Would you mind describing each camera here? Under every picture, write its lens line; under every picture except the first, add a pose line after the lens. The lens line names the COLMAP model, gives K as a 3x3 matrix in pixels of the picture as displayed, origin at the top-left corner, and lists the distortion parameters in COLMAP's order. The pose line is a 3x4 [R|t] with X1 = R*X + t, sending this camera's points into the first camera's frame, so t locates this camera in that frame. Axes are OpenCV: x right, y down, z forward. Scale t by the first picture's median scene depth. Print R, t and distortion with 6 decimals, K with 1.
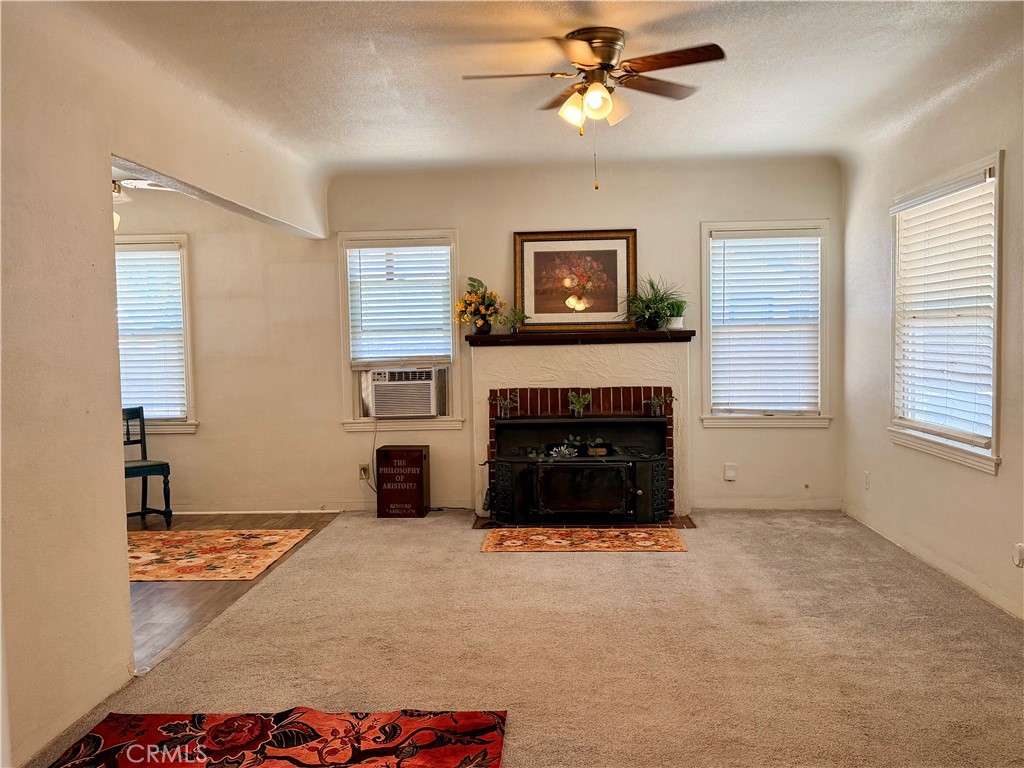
lens RADIAL K [[890.8, 0, 510.8], [0, 890.8, 388.3], [0, 0, 1]] dist [0.104365, -0.099483]
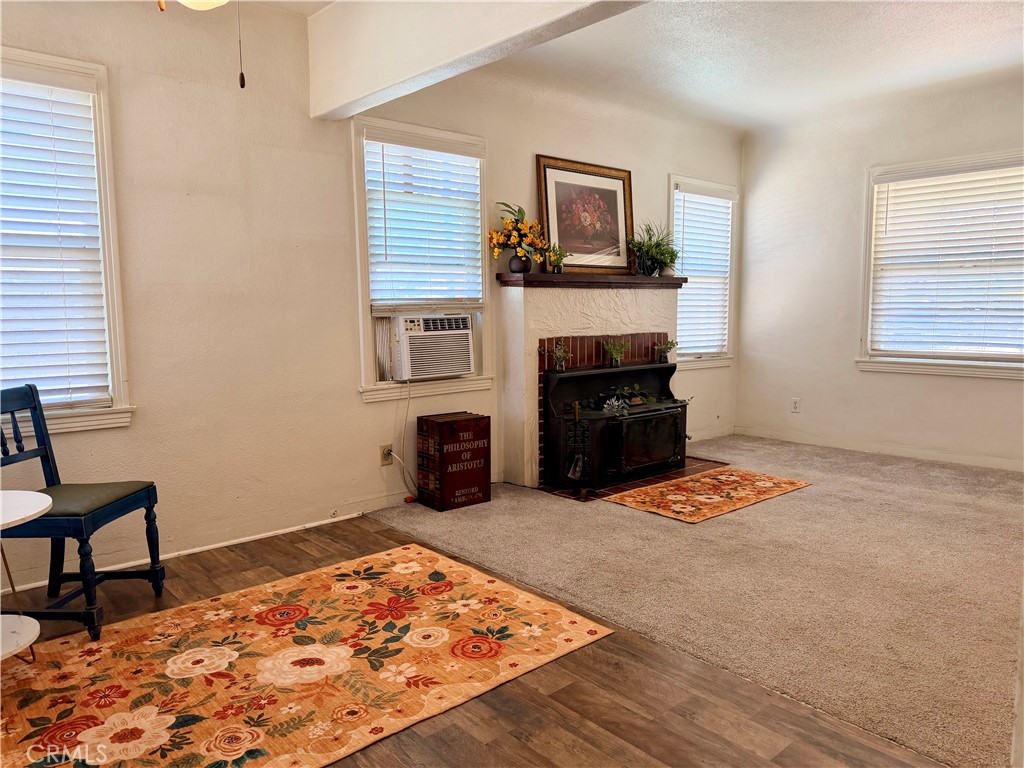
lens RADIAL K [[722.1, 0, 505.8], [0, 722.1, 388.5], [0, 0, 1]] dist [0.065574, -0.077547]
pose [[0.710510, -0.065660, 0.700617, -0.531085], [0.032865, 0.997647, 0.060168, 0.006302], [-0.702919, -0.019724, 0.710996, 0.532407]]
